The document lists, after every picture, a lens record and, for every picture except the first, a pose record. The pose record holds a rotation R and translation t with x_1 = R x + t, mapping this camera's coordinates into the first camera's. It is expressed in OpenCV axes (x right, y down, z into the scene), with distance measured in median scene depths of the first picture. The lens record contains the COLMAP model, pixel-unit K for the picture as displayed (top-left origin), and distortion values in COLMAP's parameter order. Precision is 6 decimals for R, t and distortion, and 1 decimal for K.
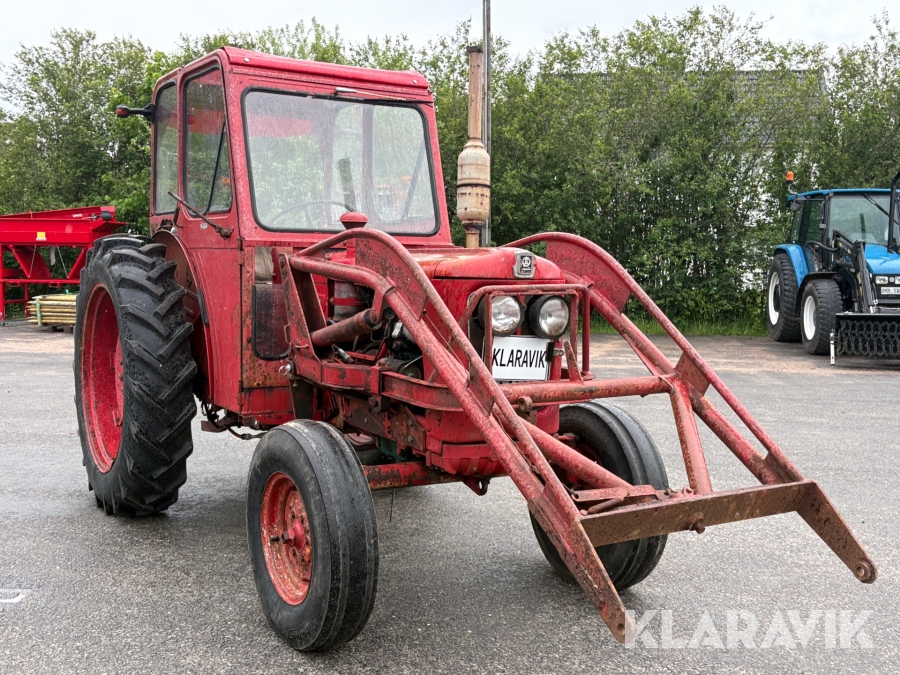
lens RADIAL K [[991.2, 0, 449.8], [0, 991.2, 327.8], [0, 0, 1]] dist [0.174707, -0.539678]
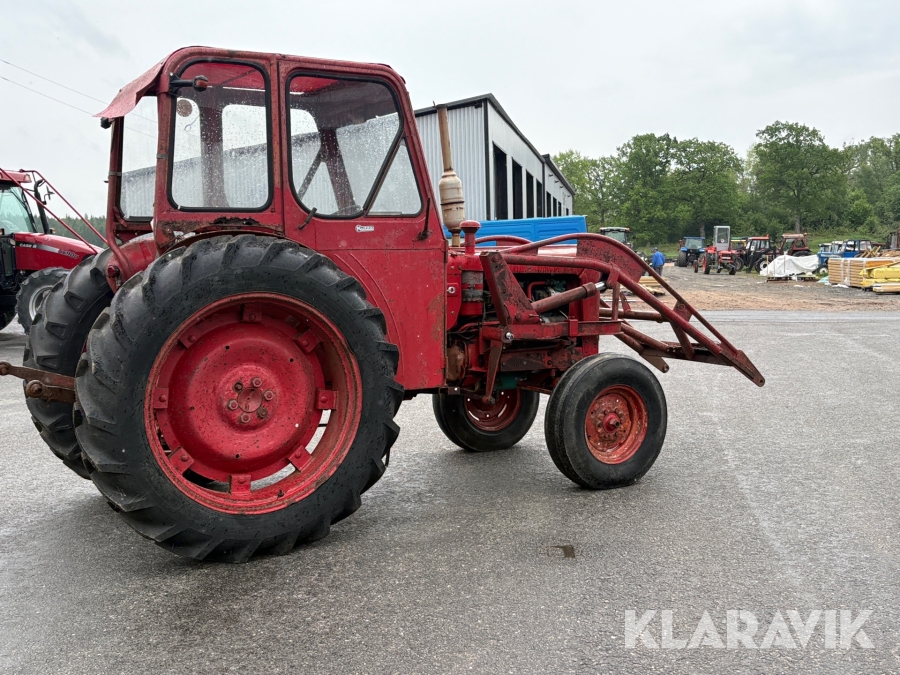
lens RADIAL K [[987.1, 0, 454.6], [0, 987.1, 338.8], [0, 0, 1]] dist [0.204770, -0.665354]
pose [[0.022332, -0.104602, 0.994263, -1.395594], [0.084226, 0.991173, 0.102385, -0.091851], [-0.996196, 0.081457, 0.030945, 0.951100]]
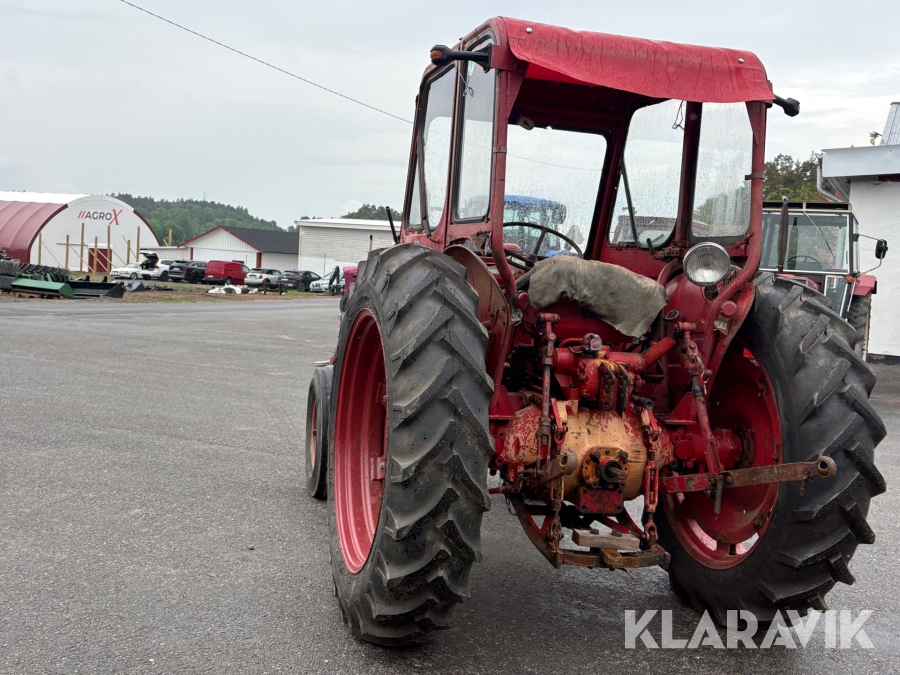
lens RADIAL K [[992.3, 0, 450.2], [0, 992.3, 343.6], [0, 0, 1]] dist [0.190359, -0.641281]
pose [[-0.960892, -0.101960, 0.257471, -0.355625], [-0.066770, 0.987624, 0.141916, -0.159228], [-0.268754, 0.119174, -0.955808, 2.181061]]
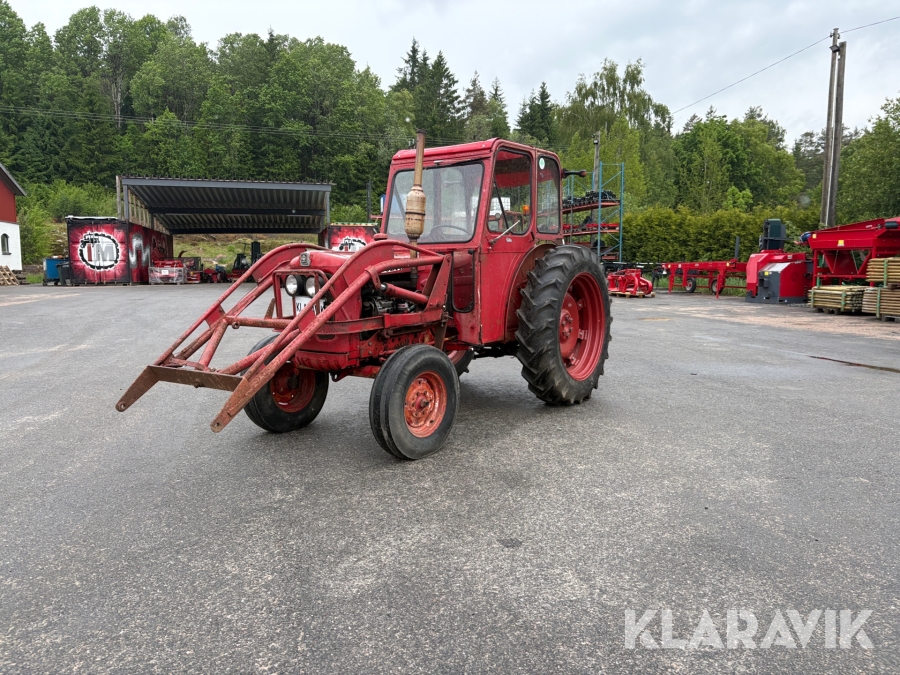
lens RADIAL K [[679.5, 0, 447.4], [0, 679.5, 339.5], [0, 0, 1]] dist [0.072387, -0.098746]
pose [[0.394493, 0.087415, -0.914732, 1.109139], [-0.048099, 0.996065, 0.074444, -0.016577], [0.917639, 0.014630, 0.397145, 0.580276]]
